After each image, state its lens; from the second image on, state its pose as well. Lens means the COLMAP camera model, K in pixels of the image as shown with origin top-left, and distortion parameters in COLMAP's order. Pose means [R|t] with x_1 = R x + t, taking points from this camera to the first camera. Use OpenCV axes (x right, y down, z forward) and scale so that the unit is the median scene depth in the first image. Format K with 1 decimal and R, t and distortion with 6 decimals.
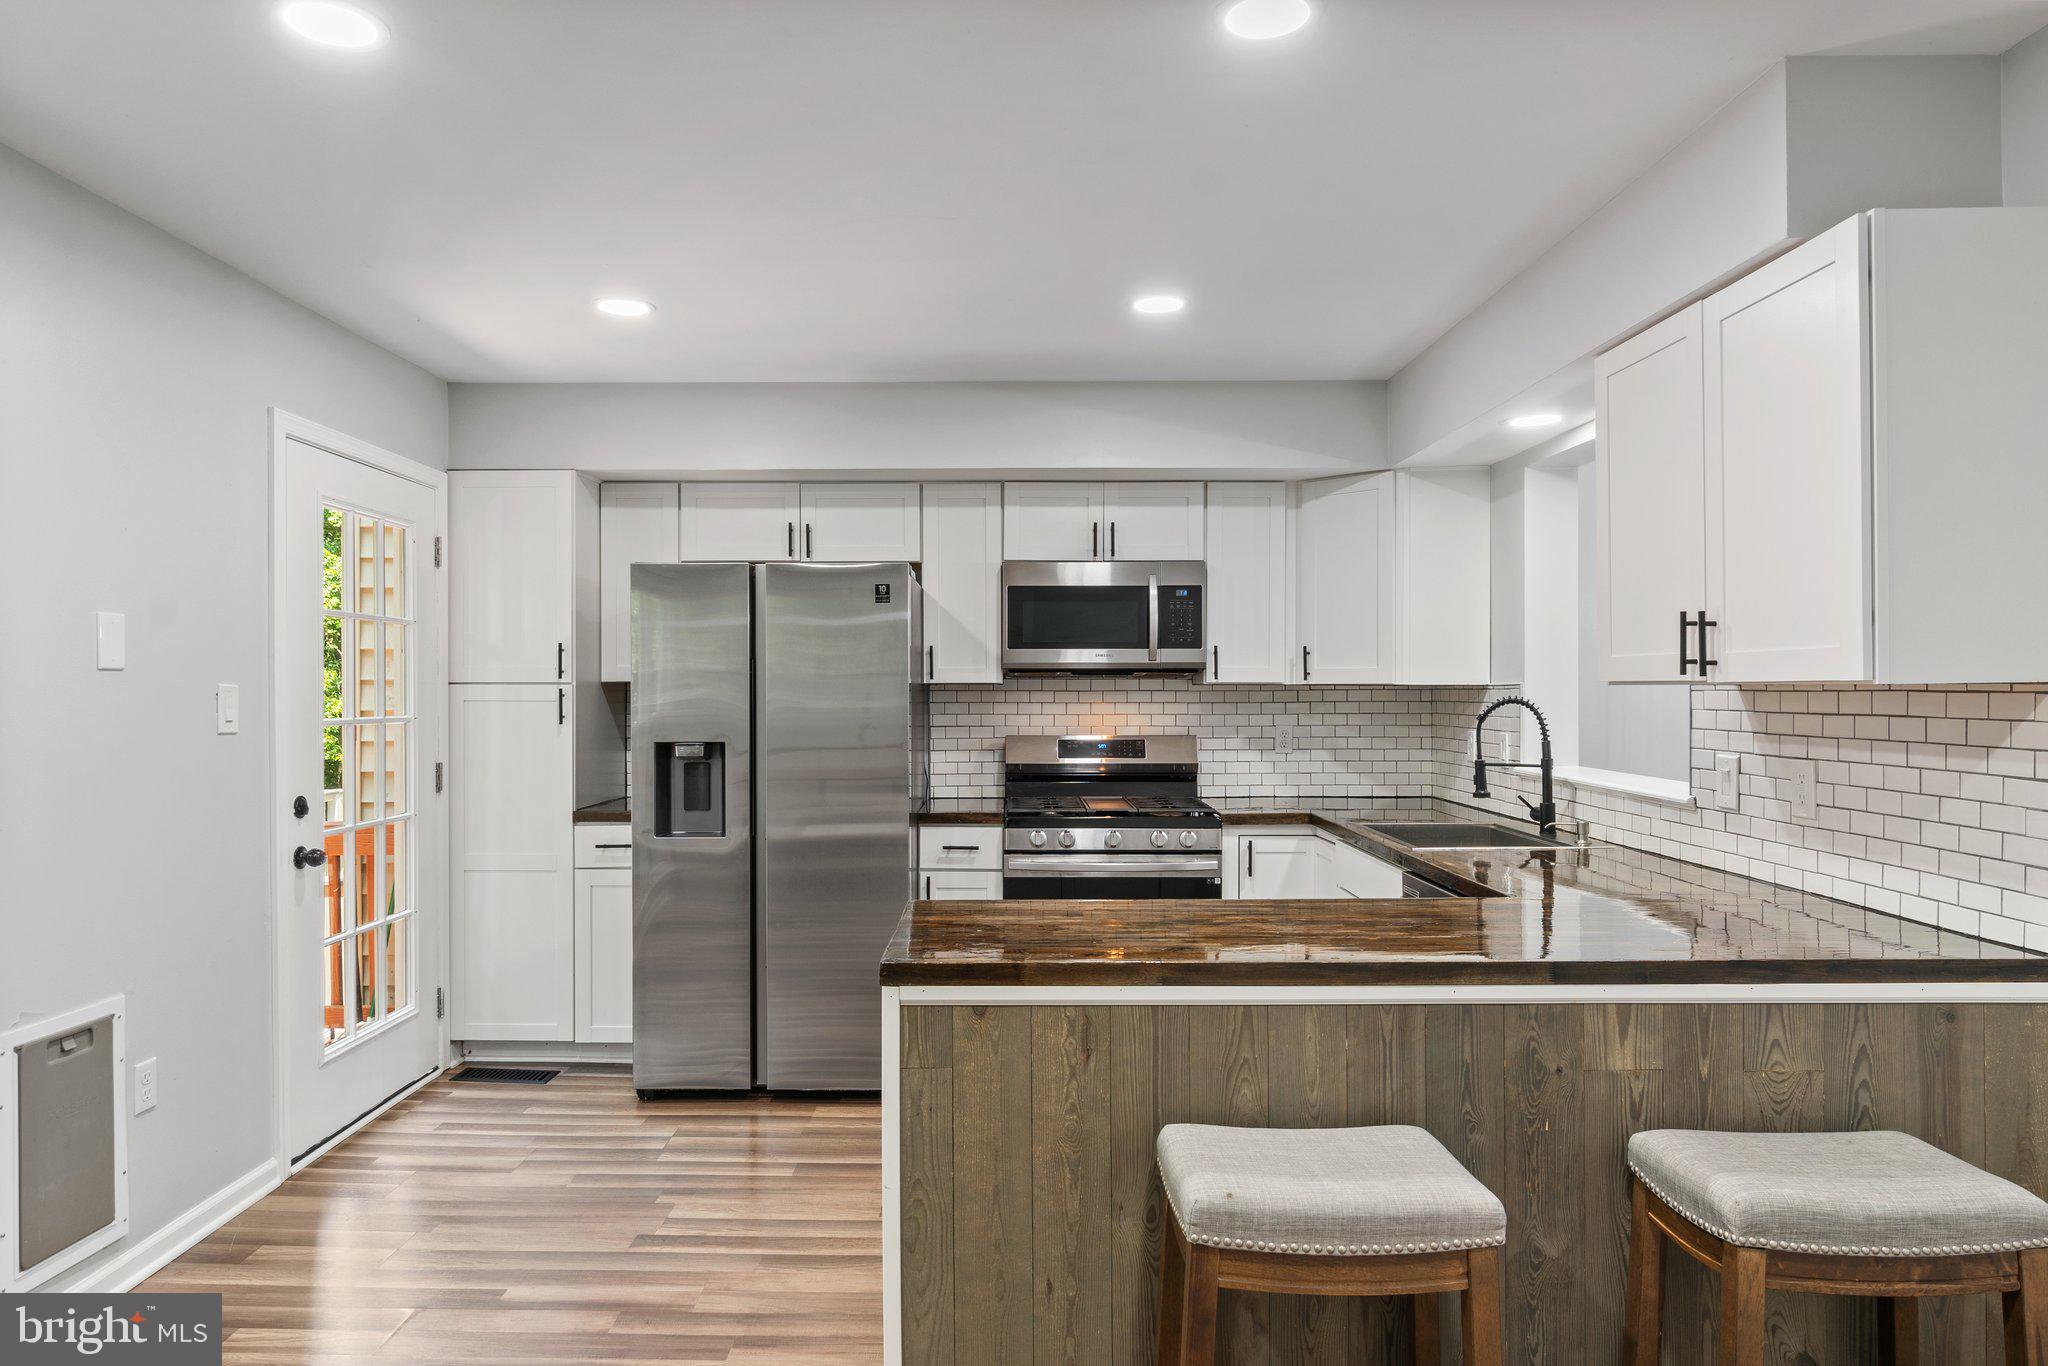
lens RADIAL K [[1238.3, 0, 1018.8], [0, 1238.3, 691.7], [0, 0, 1]] dist [0.008212, 0.000327]
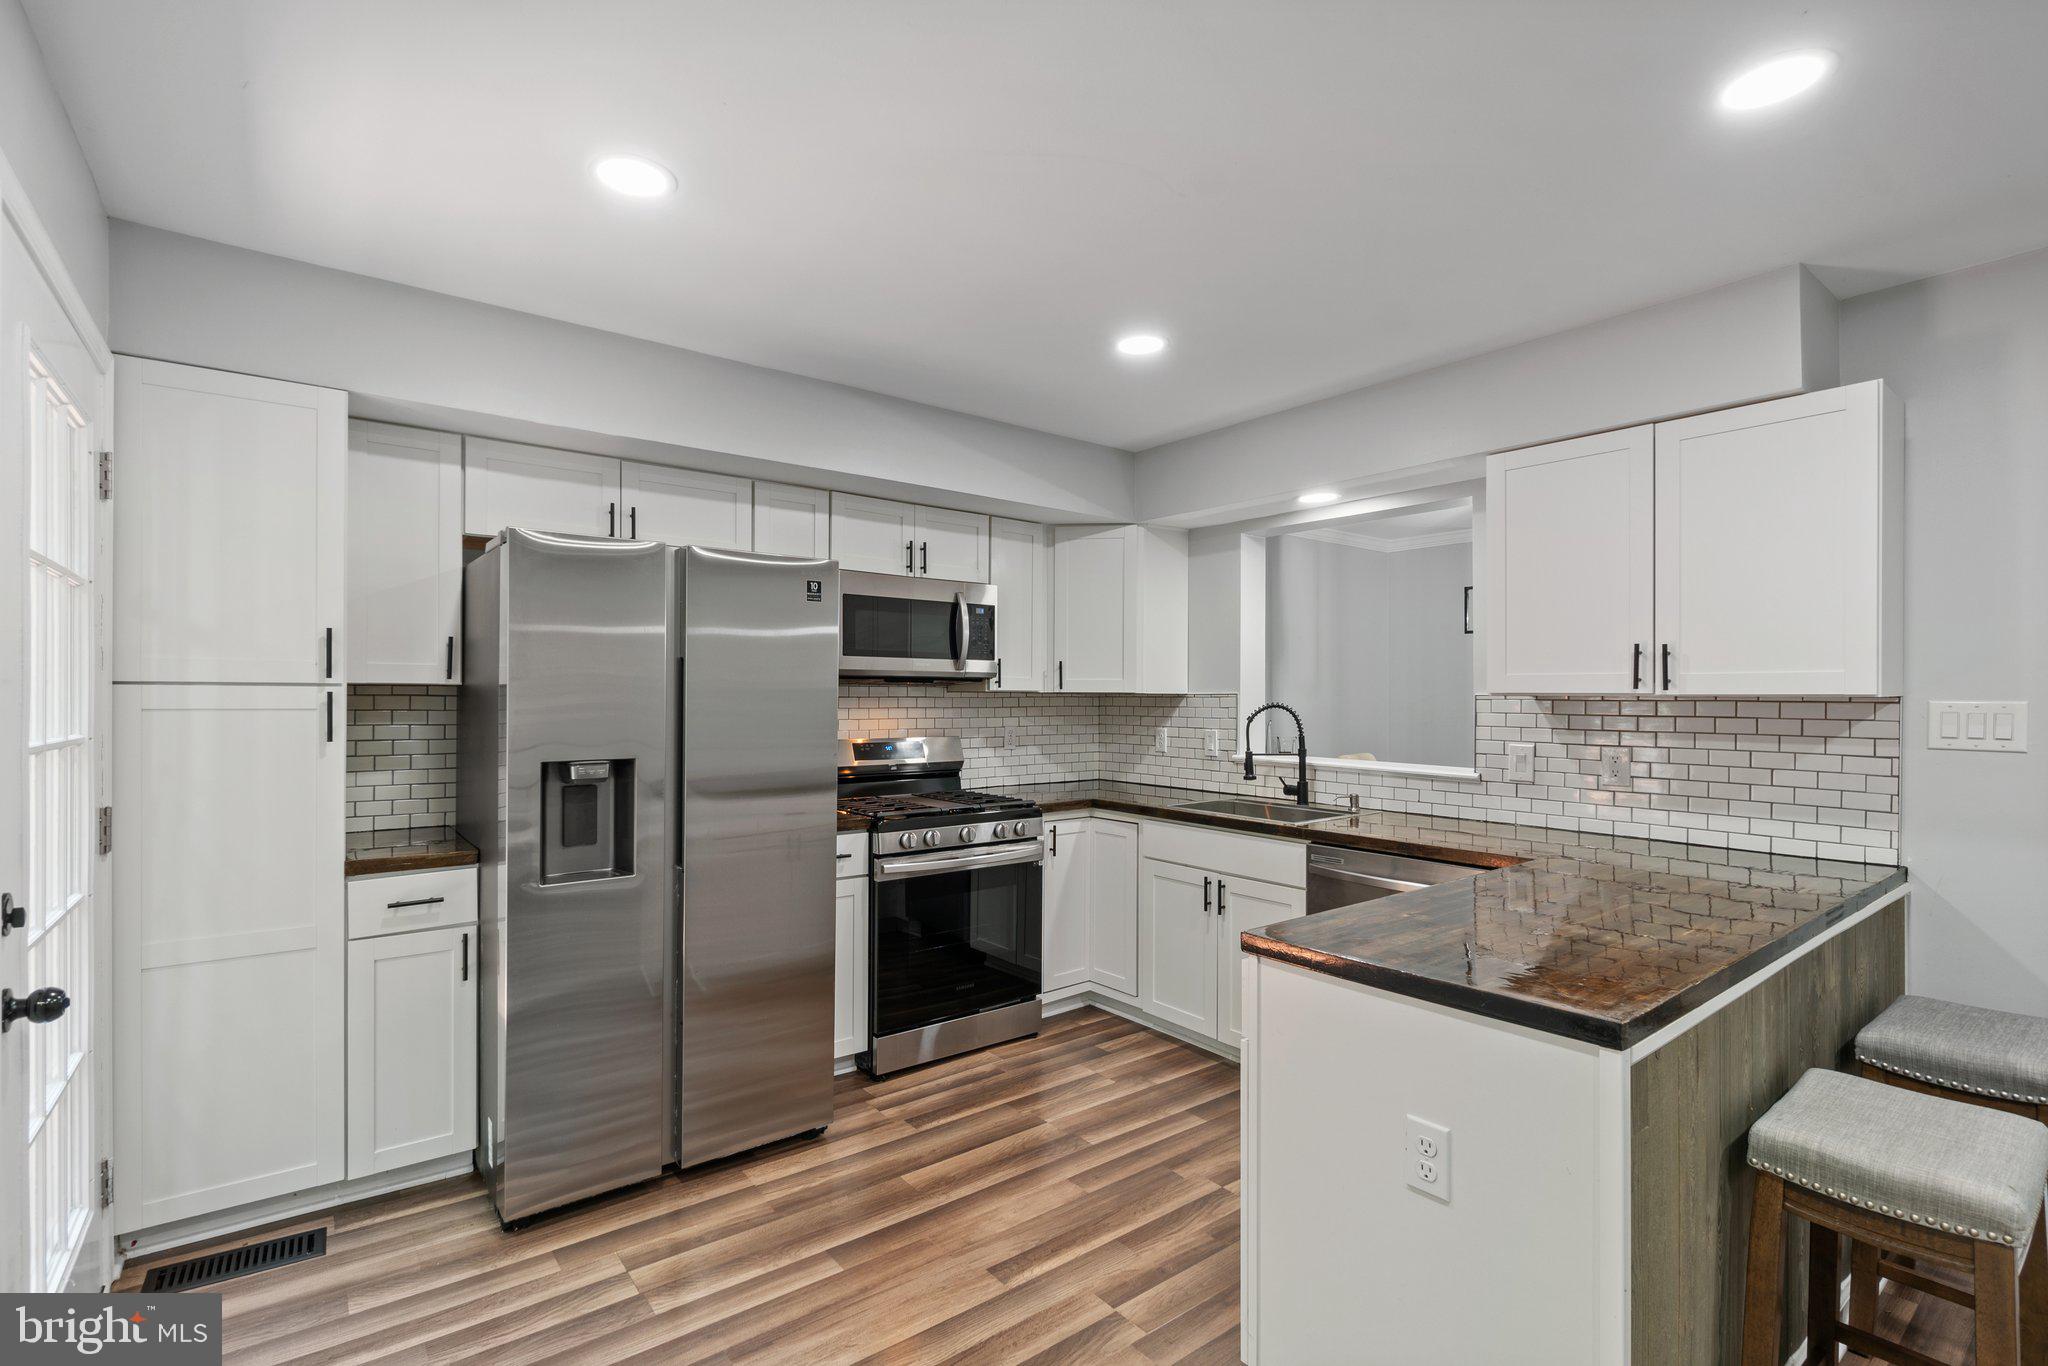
lens RADIAL K [[904.1, 0, 990.6], [0, 904.1, 695.4], [0, 0, 1]] dist [-0.001605, 0.000359]
pose [[0.801000, 0.004480, 0.598648, -0.373838], [-0.003829, 0.999990, -0.002360, -0.000703], [-0.598652, -0.000402, 0.801009, 0.352464]]
